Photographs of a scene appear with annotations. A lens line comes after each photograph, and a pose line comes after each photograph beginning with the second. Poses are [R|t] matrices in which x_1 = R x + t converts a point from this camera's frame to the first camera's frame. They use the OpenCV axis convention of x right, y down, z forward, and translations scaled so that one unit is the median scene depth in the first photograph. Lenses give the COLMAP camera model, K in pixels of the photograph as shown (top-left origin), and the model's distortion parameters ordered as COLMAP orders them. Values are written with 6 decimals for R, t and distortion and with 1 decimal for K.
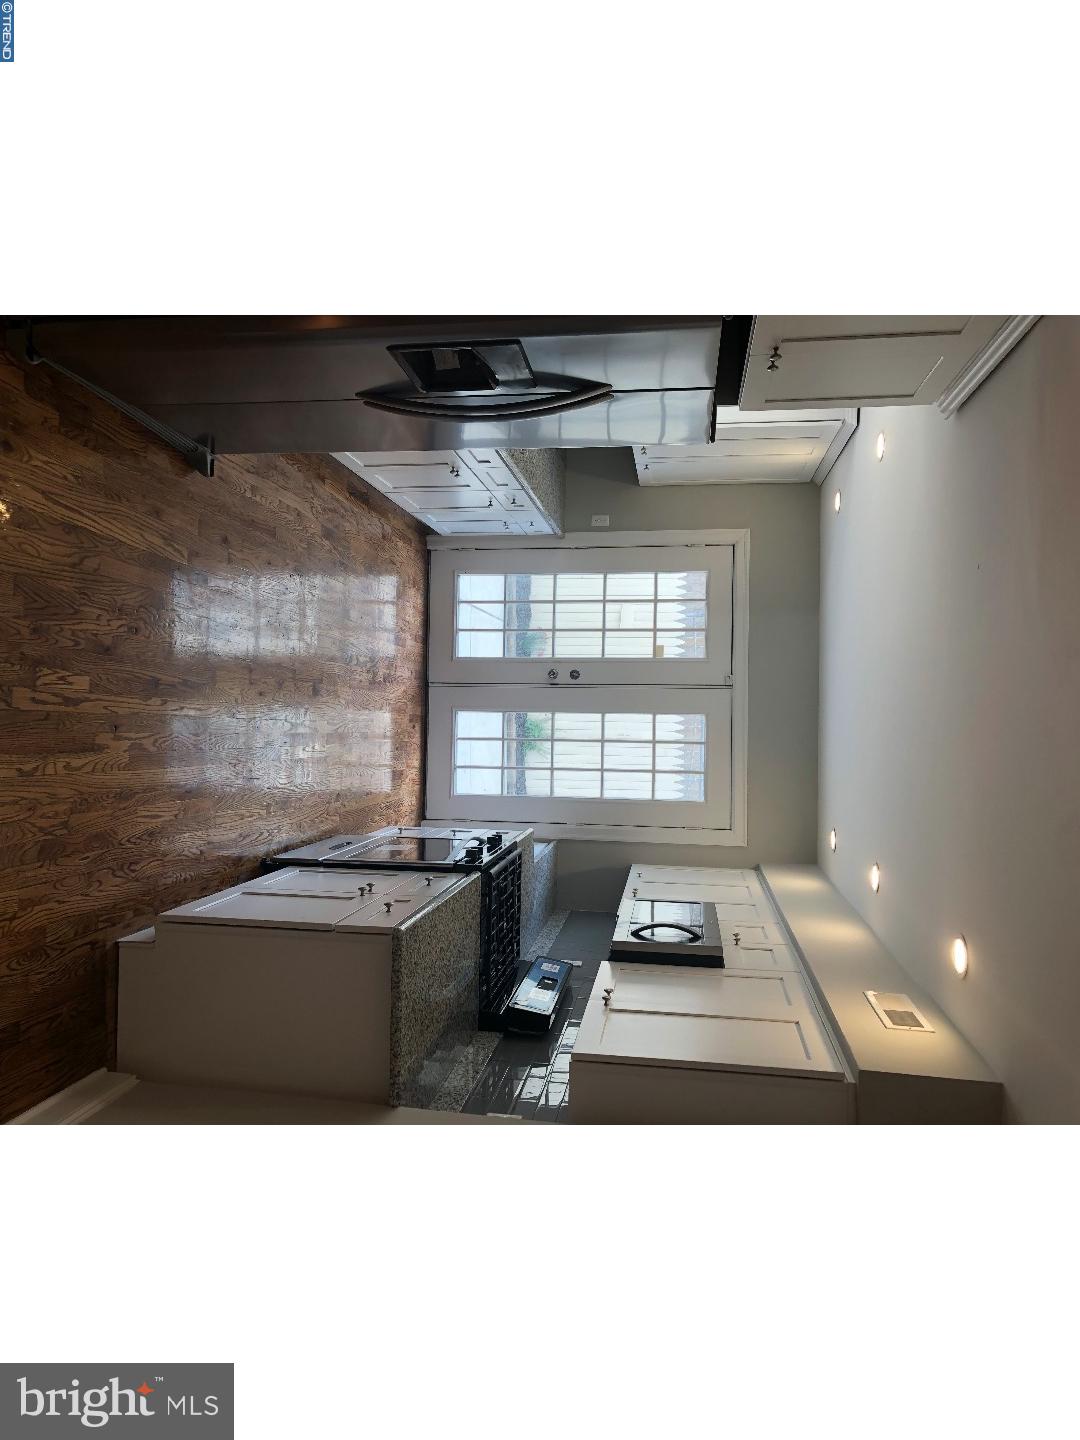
lens RADIAL K [[876.2, 0, 523.6], [0, 876.2, 717.9], [0, 0, 1]] dist [-0.043276, -0.000522]
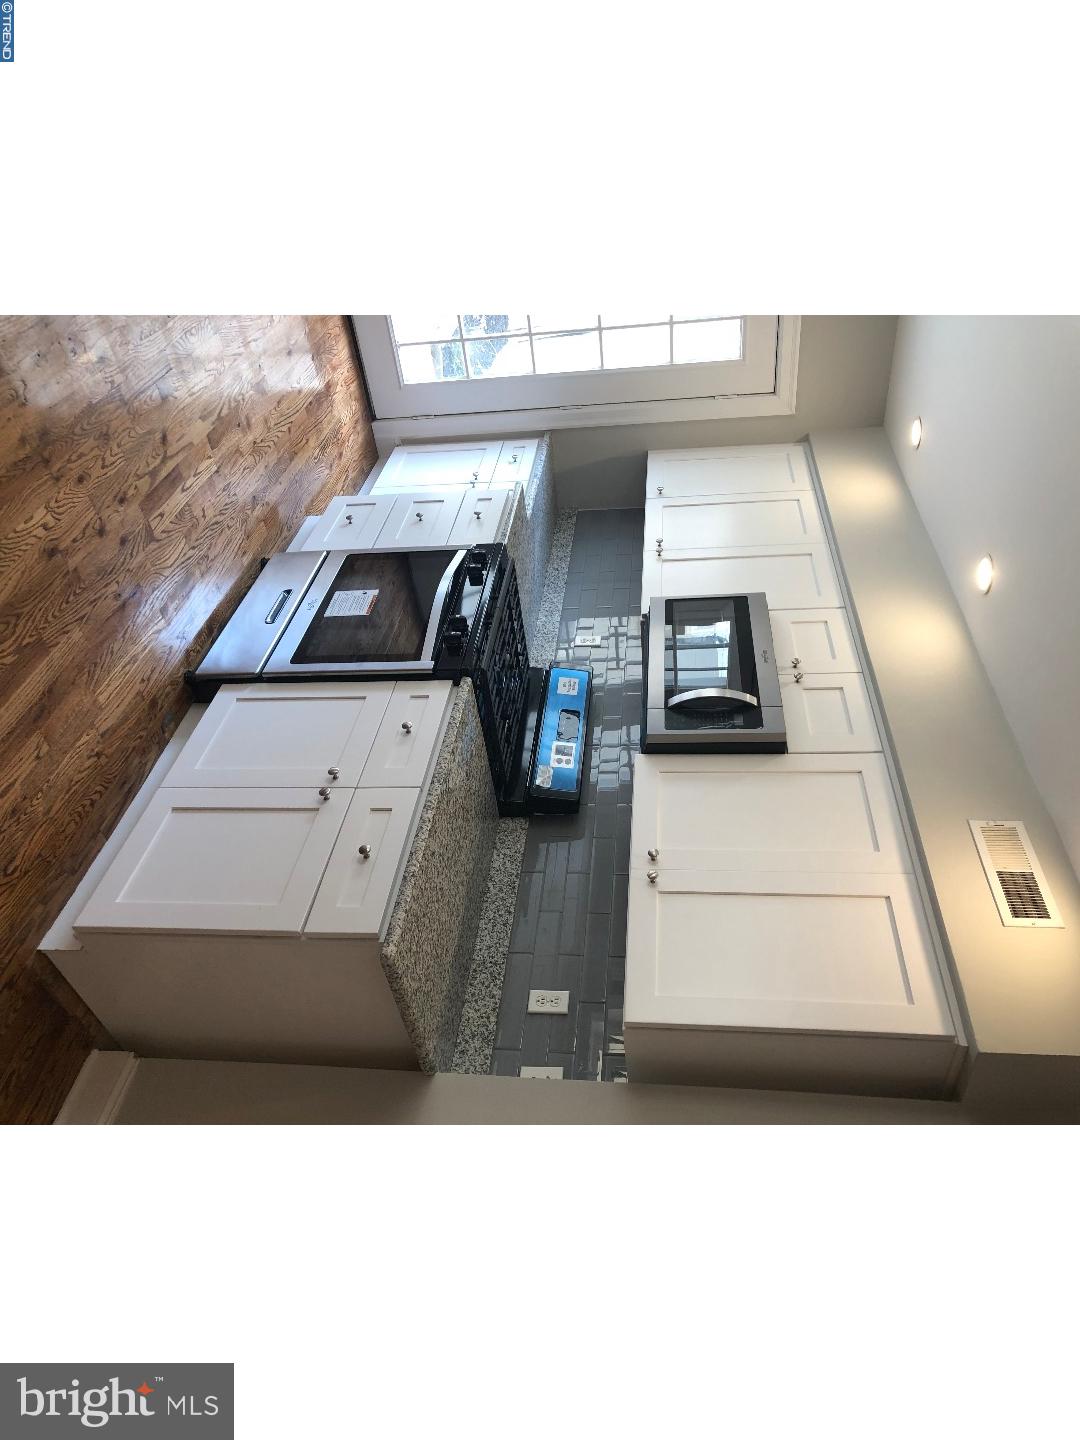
lens RADIAL K [[882.9, 0, 544.0], [0, 882.9, 720.1], [0, 0, 1]] dist [0.001676, -0.000093]
pose [[0.989581, -0.141752, -0.025220, 0.029685], [0.124426, 0.753839, 0.645170, -0.300902], [-0.072442, -0.641586, 0.763623, 0.407044]]
